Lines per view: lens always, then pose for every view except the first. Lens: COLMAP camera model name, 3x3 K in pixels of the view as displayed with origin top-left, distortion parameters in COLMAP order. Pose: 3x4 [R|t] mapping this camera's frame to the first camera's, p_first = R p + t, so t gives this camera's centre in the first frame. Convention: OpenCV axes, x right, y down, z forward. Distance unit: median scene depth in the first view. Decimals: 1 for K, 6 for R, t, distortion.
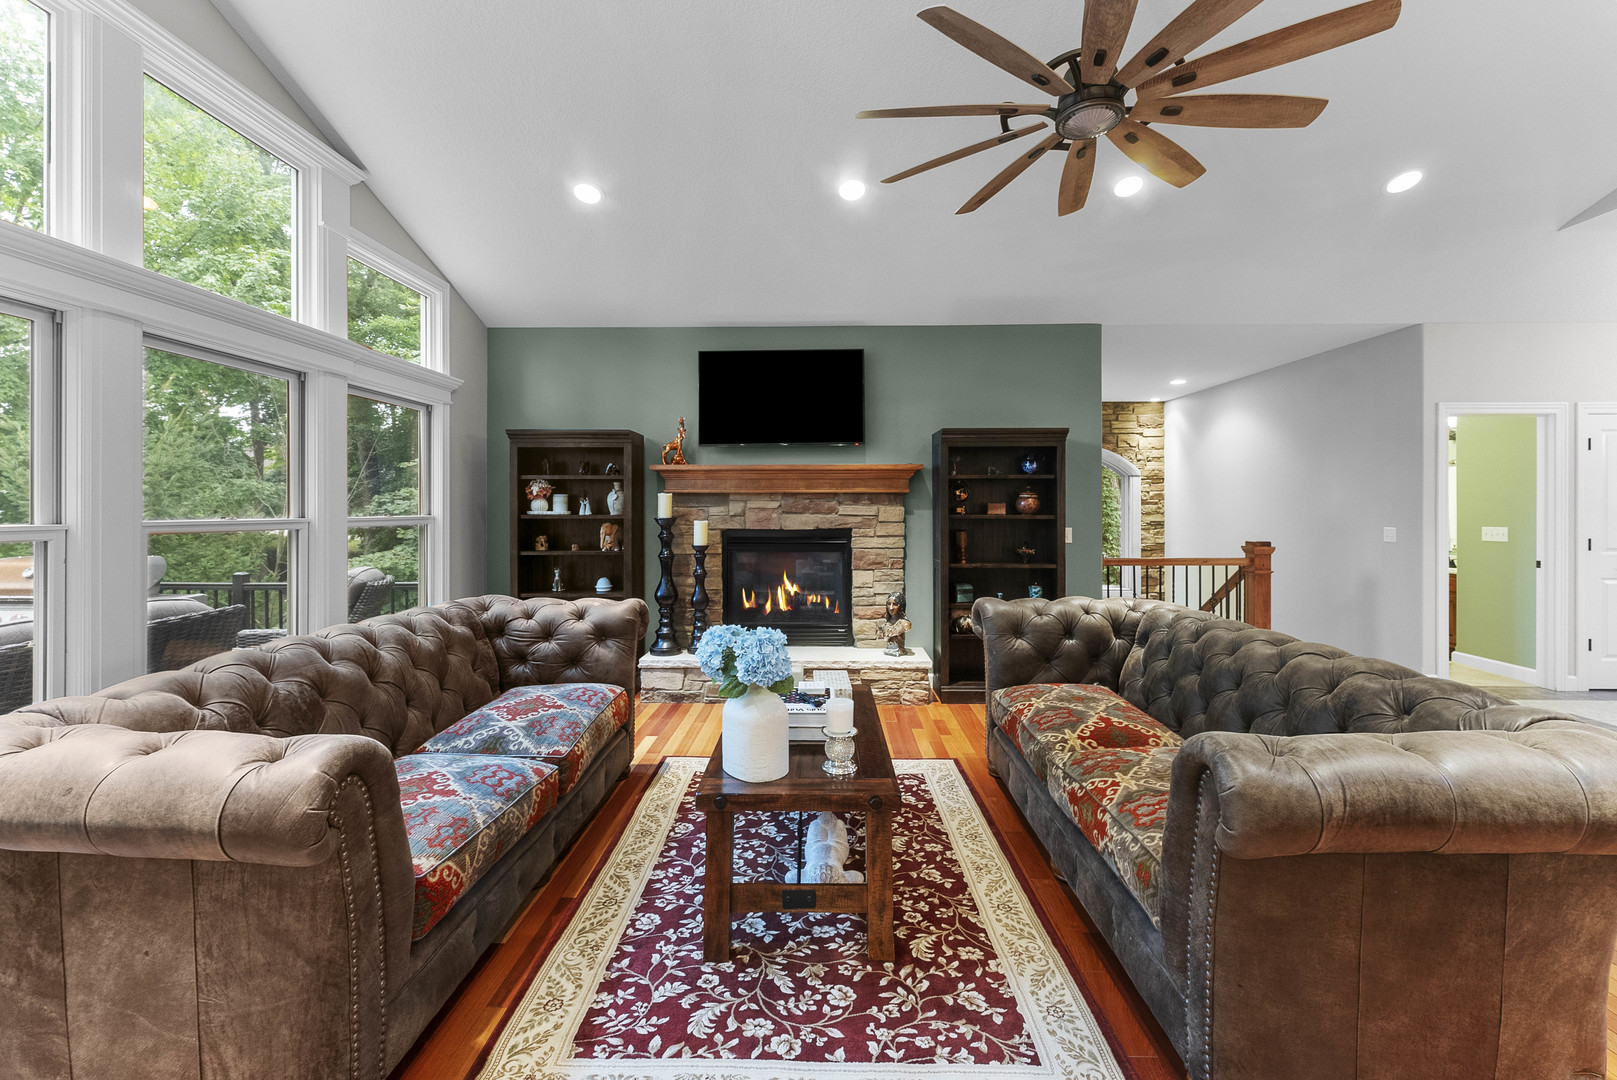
lens RADIAL K [[677.2, 0, 807.7], [0, 677.2, 513.7], [0, 0, 1]] dist [-0.000655, 0.000031]
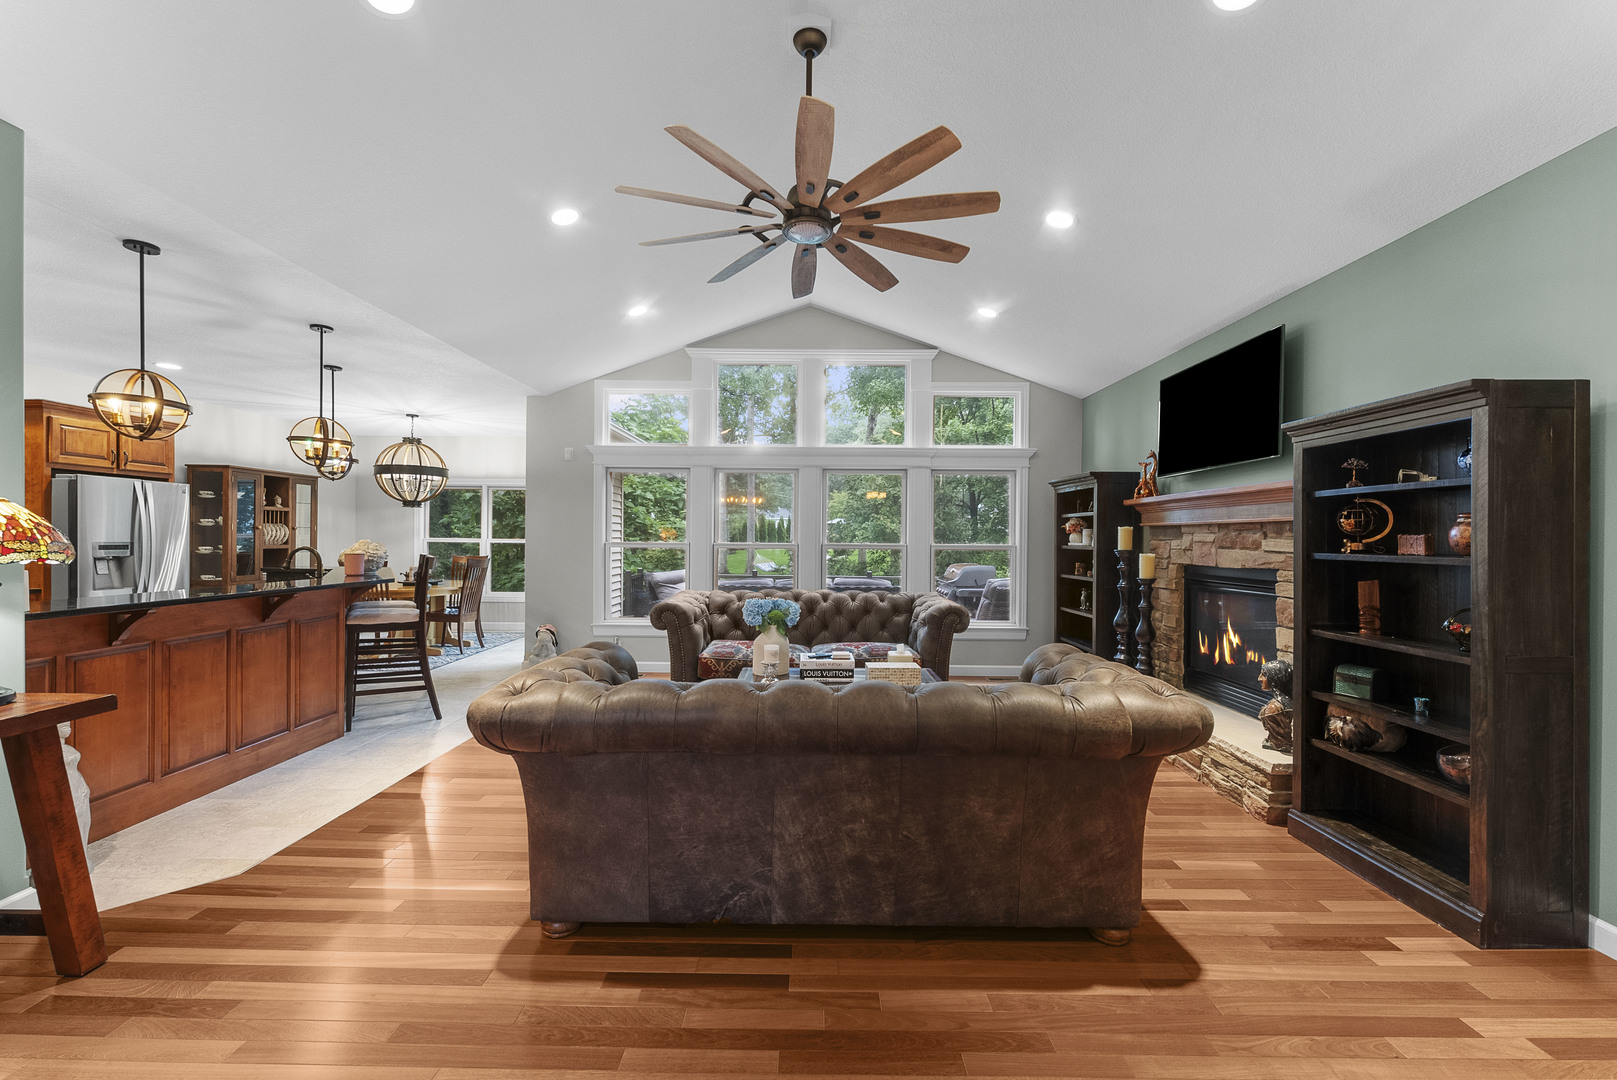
lens RADIAL K [[653.6, 0, 808.5], [0, 653.6, 540.0], [0, 0, 1]] dist [-0.002489, -0.000252]
pose [[0.023431, 0.004532, -0.999715, 0.772890], [-0.008494, 0.999955, 0.004334, -0.009674], [0.999689, 0.008390, 0.023469, 0.467226]]
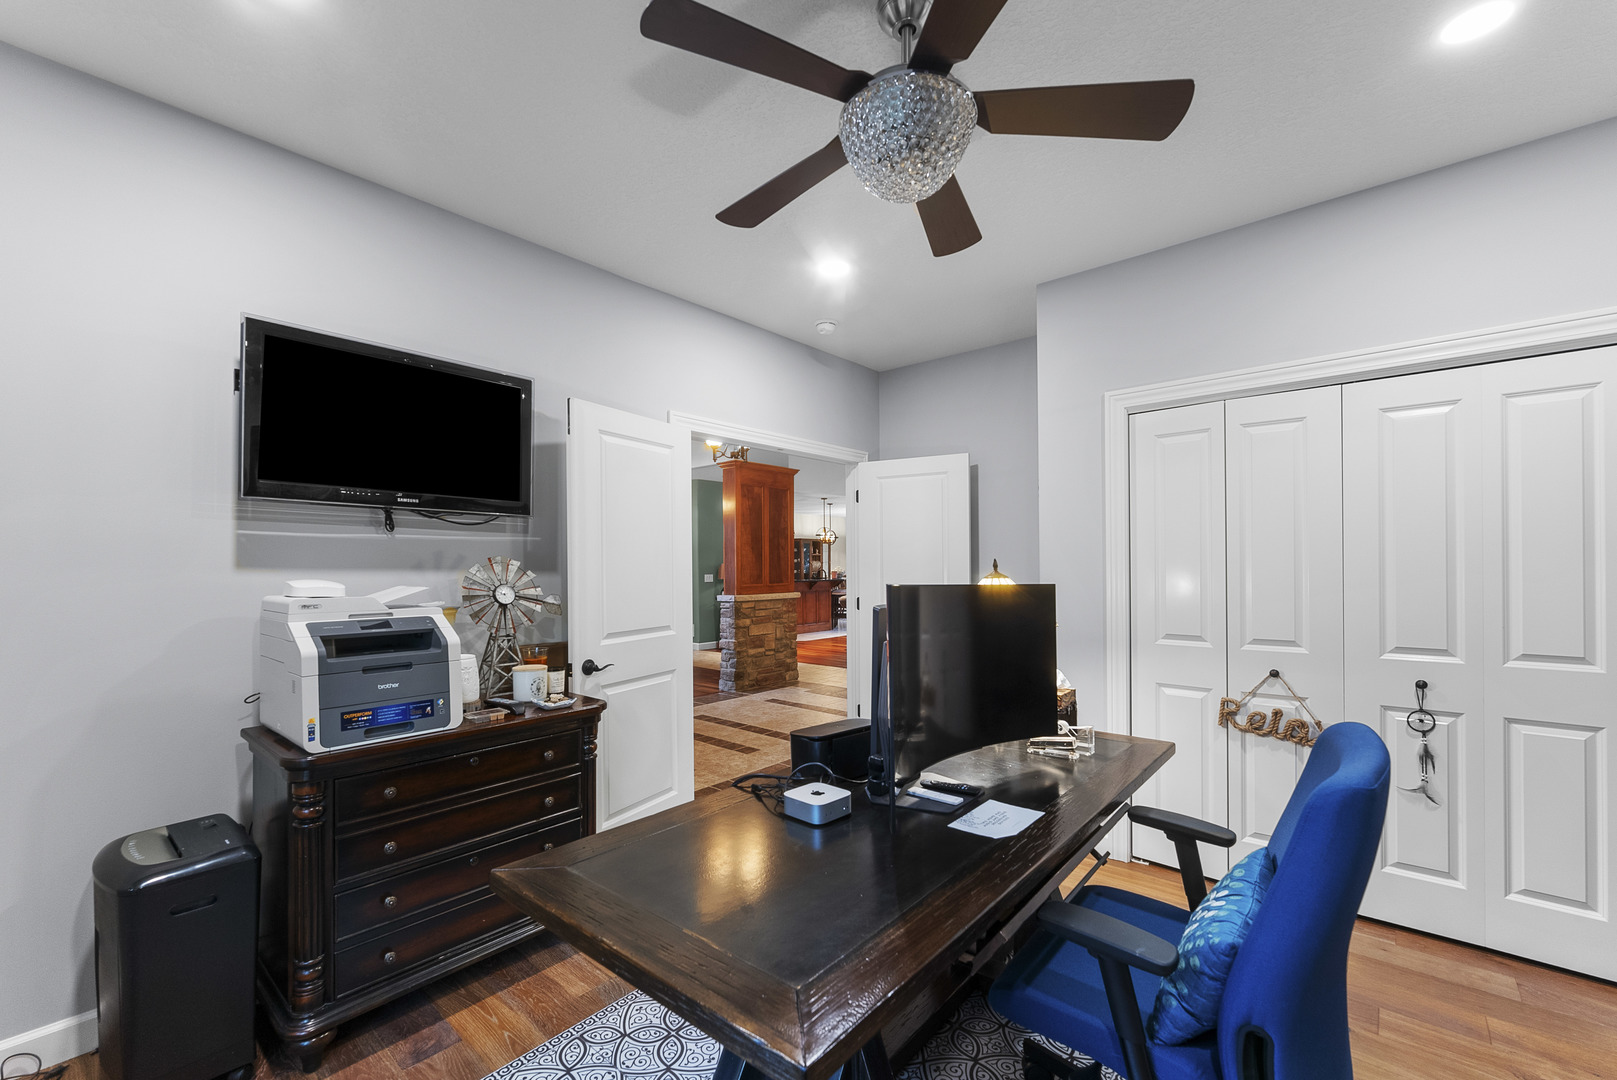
lens RADIAL K [[658.0, 0, 812.1], [0, 658.0, 570.0], [0, 0, 1]] dist [0.000459, -0.000025]
pose [[-0.629539, 0.011463, -0.776884, 1.976823], [0.005560, 0.999932, 0.010249, -0.016969], [0.776949, 0.002132, -0.629560, 1.460648]]
